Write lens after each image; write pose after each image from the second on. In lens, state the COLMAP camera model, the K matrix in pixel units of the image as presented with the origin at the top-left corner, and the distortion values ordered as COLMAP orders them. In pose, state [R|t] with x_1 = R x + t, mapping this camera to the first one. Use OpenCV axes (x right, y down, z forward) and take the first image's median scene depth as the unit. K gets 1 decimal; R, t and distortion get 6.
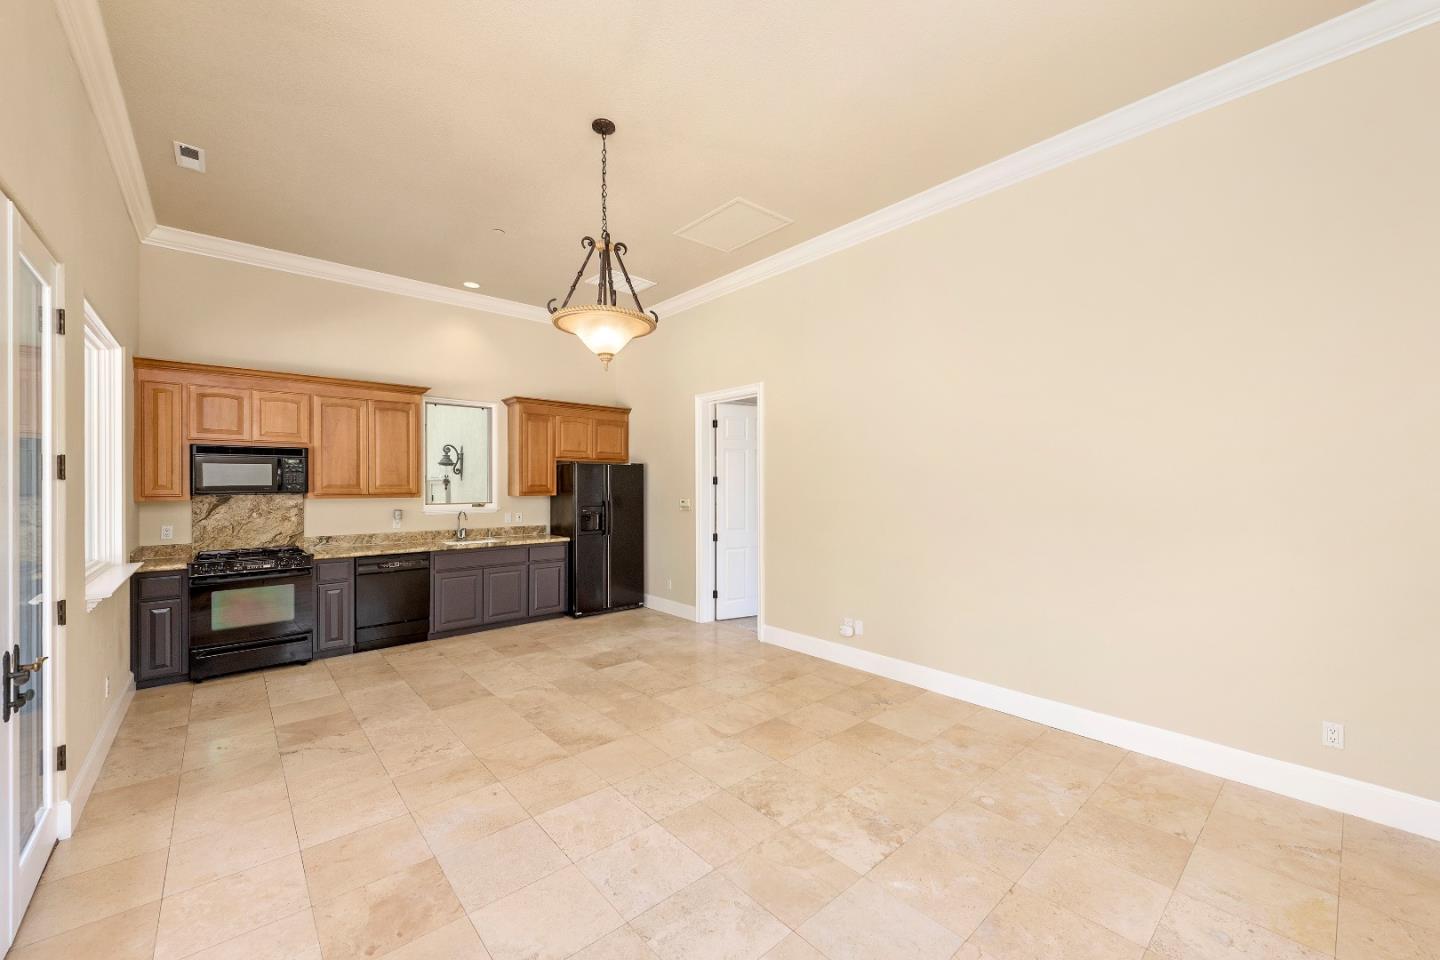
lens RADIAL K [[564.1, 0, 724.1], [0, 564.1, 482.4], [0, 0, 1]] dist [0.007497, -0.000187]
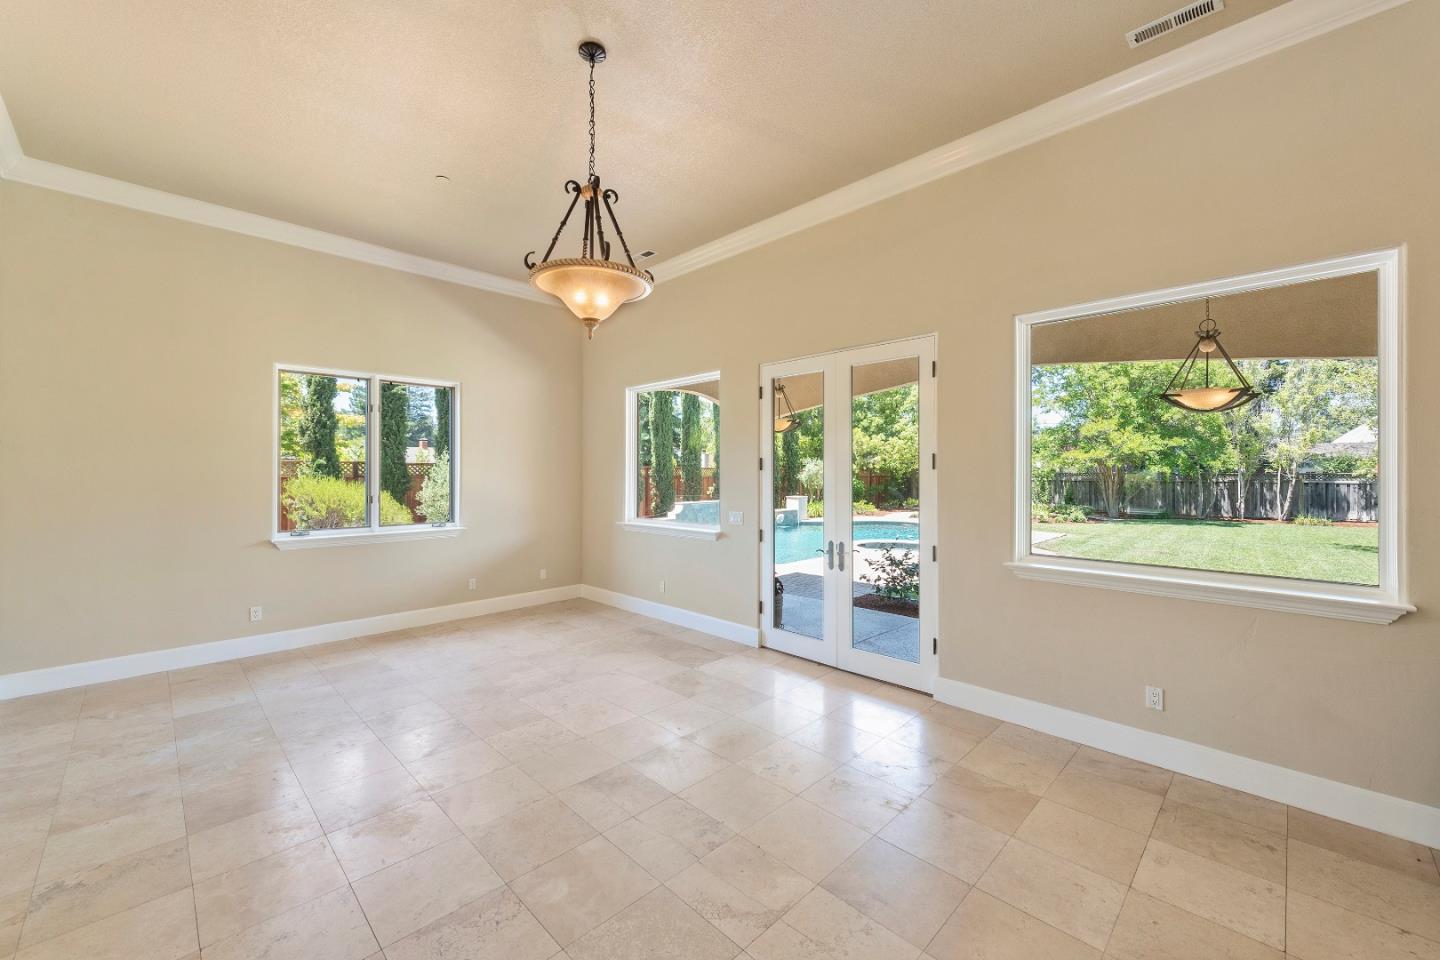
lens RADIAL K [[564.1, 0, 720.6], [0, 564.1, 475.7], [0, 0, 1]] dist [0.007497, -0.000187]
pose [[-0.998020, 0.000707, -0.062899, -0.352765], [0.000488, 0.999994, 0.003497, 0.005660], [0.062901, 0.003460, -0.998014, 1.861951]]
